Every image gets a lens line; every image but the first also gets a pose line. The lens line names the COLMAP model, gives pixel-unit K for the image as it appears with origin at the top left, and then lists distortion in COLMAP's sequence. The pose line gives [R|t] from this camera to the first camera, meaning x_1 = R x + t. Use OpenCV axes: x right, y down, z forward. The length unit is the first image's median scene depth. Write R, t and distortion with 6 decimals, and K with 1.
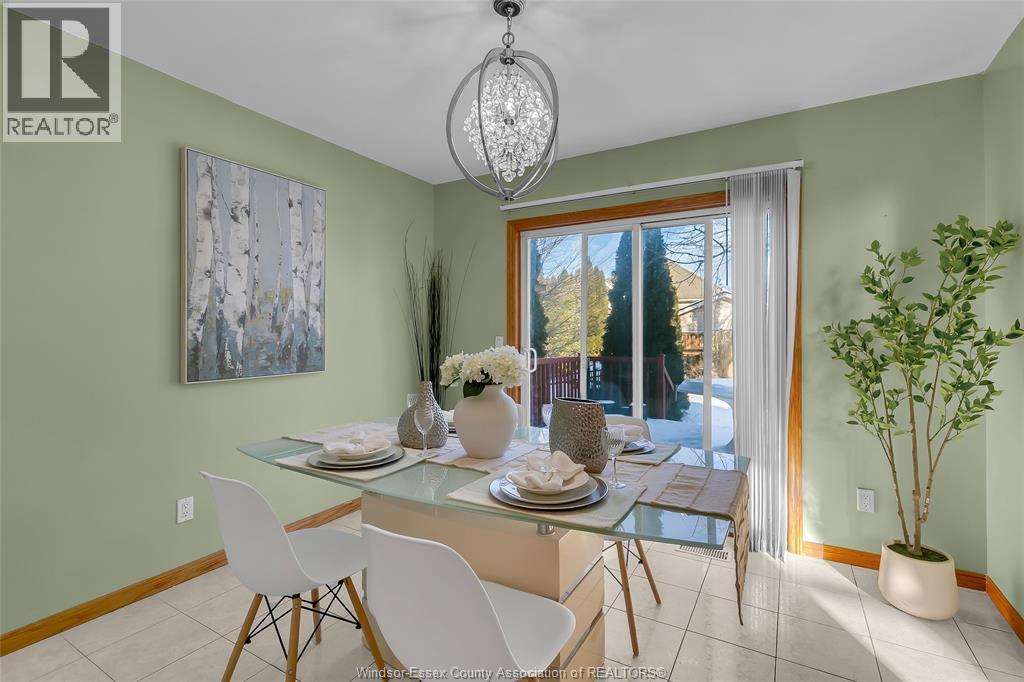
lens RADIAL K [[469.0, 0, 508.1], [0, 469.0, 333.8], [0, 0, 1]] dist [0.001335, 0.000182]
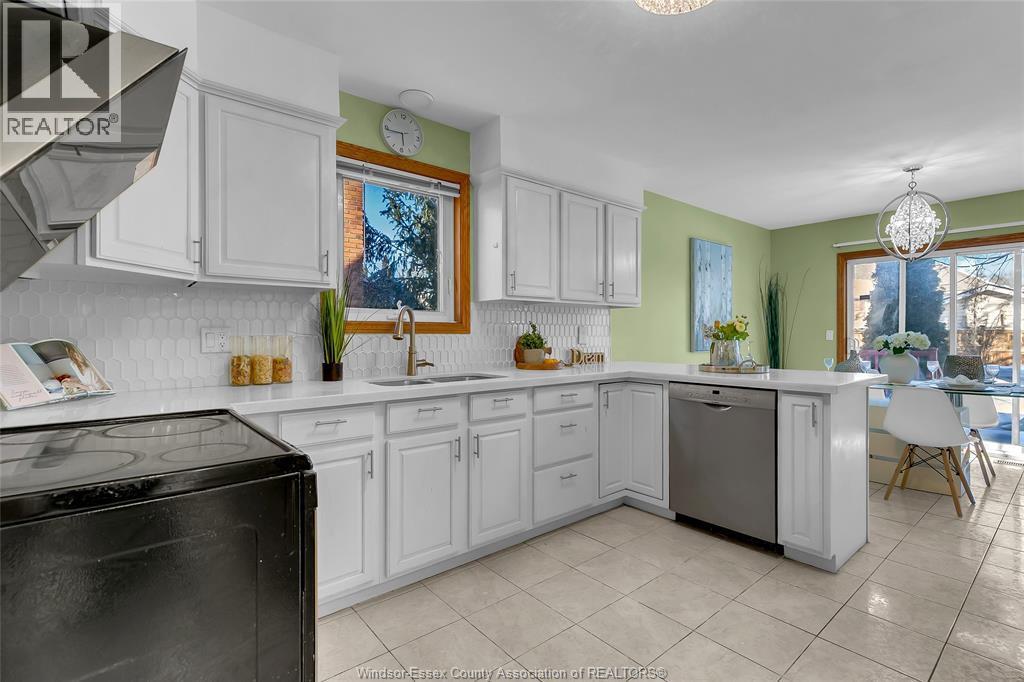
lens RADIAL K [[470.7, 0, 512.0], [0, 470.7, 341.0], [0, 0, 1]] dist [0.002486, 0.000425]
pose [[0.943019, 0.002853, -0.332728, -0.699913], [0.002465, 0.999876, 0.015561, 0.021079], [0.332731, -0.015494, 0.942895, -1.132219]]
